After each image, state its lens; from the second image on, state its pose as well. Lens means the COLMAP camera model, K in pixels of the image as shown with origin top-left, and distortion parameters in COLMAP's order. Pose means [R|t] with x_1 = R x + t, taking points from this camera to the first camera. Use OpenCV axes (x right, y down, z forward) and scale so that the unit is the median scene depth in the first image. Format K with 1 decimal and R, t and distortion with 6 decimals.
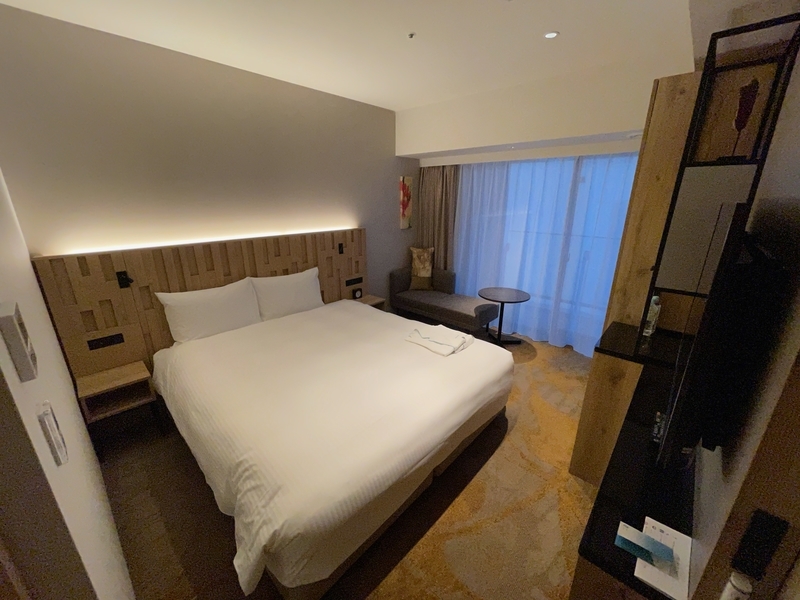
lens RADIAL K [[321.2, 0, 400.0], [0, 321.2, 300.0], [0, 0, 1]] dist [-0.001428, 0.000449]
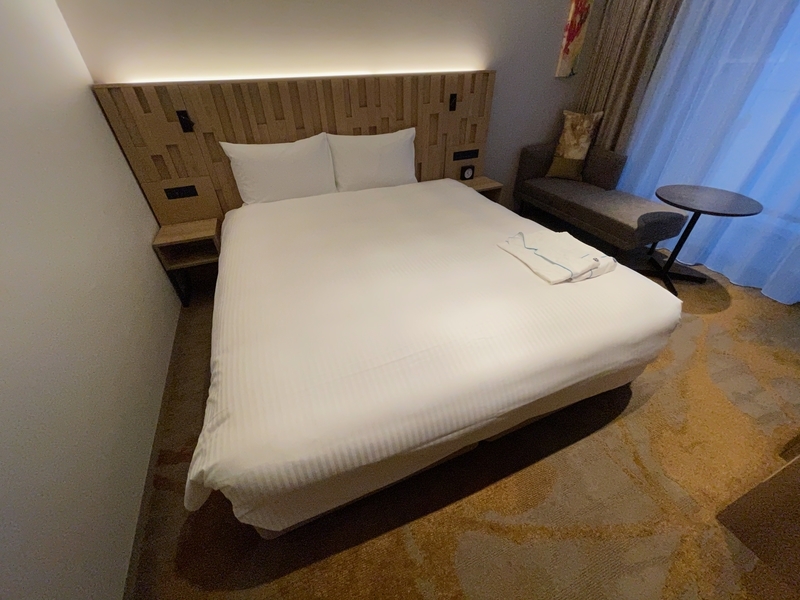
lens RADIAL K [[321.2, 0, 400.0], [0, 321.2, 300.0], [0, 0, 1]] dist [-0.001428, 0.000449]
pose [[0.907370, 0.238442, -0.346158, 0.061461], [-0.110926, 0.930174, 0.349960, 0.012280], [0.405432, -0.279145, 0.870461, 0.208092]]
